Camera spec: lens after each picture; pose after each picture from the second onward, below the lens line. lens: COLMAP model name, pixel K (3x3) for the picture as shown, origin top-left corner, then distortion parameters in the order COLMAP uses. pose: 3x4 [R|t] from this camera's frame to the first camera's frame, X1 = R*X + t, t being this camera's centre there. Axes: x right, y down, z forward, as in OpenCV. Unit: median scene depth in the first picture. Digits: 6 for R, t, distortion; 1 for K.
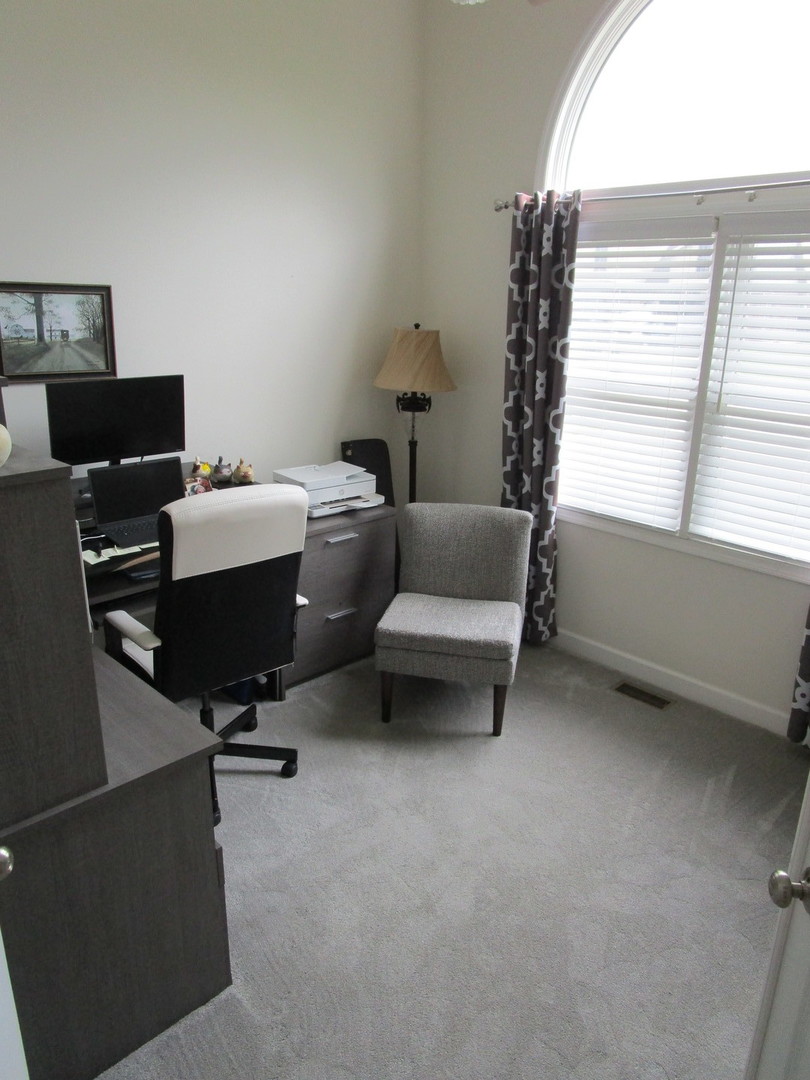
lens RADIAL K [[742.4, 0, 405.0], [0, 742.4, 540.0], [0, 0, 1]] dist [-0.053226, 0.000557]
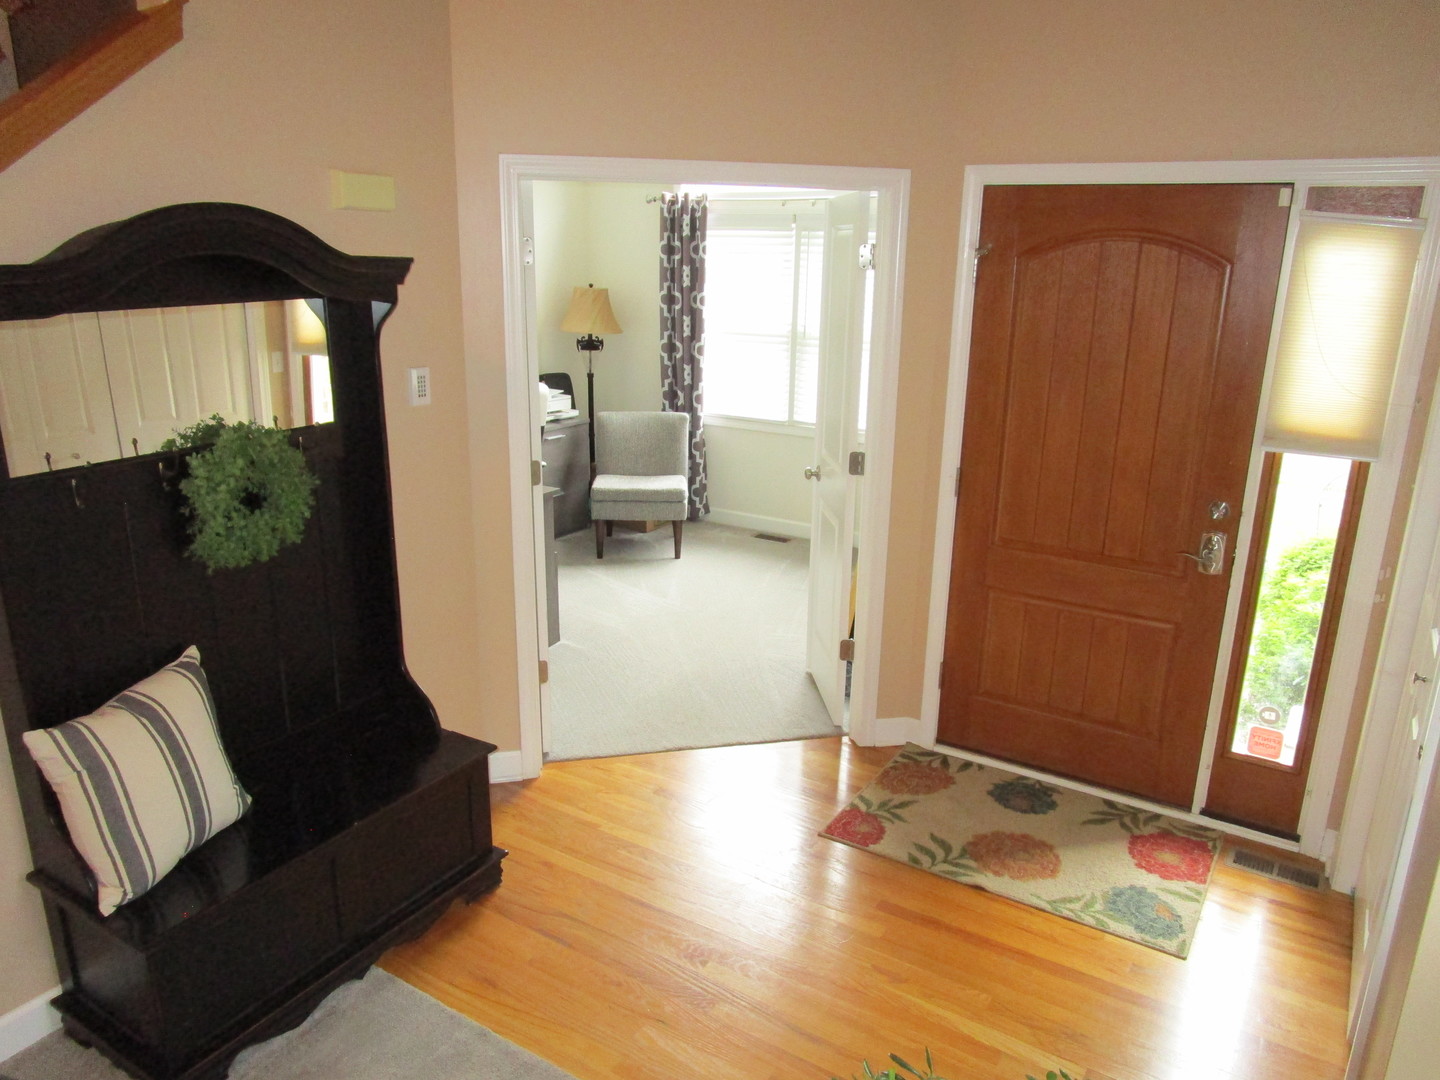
lens RADIAL K [[969.2, 0, 720.0], [0, 969.2, 540.0], [0, 0, 1]] dist [-0.090395, -0.000067]
pose [[0.968279, -0.064968, 0.241278, -0.221946], [0.071792, 0.997227, -0.019591, 0.233756], [-0.239337, 0.036292, 0.970258, -0.770355]]
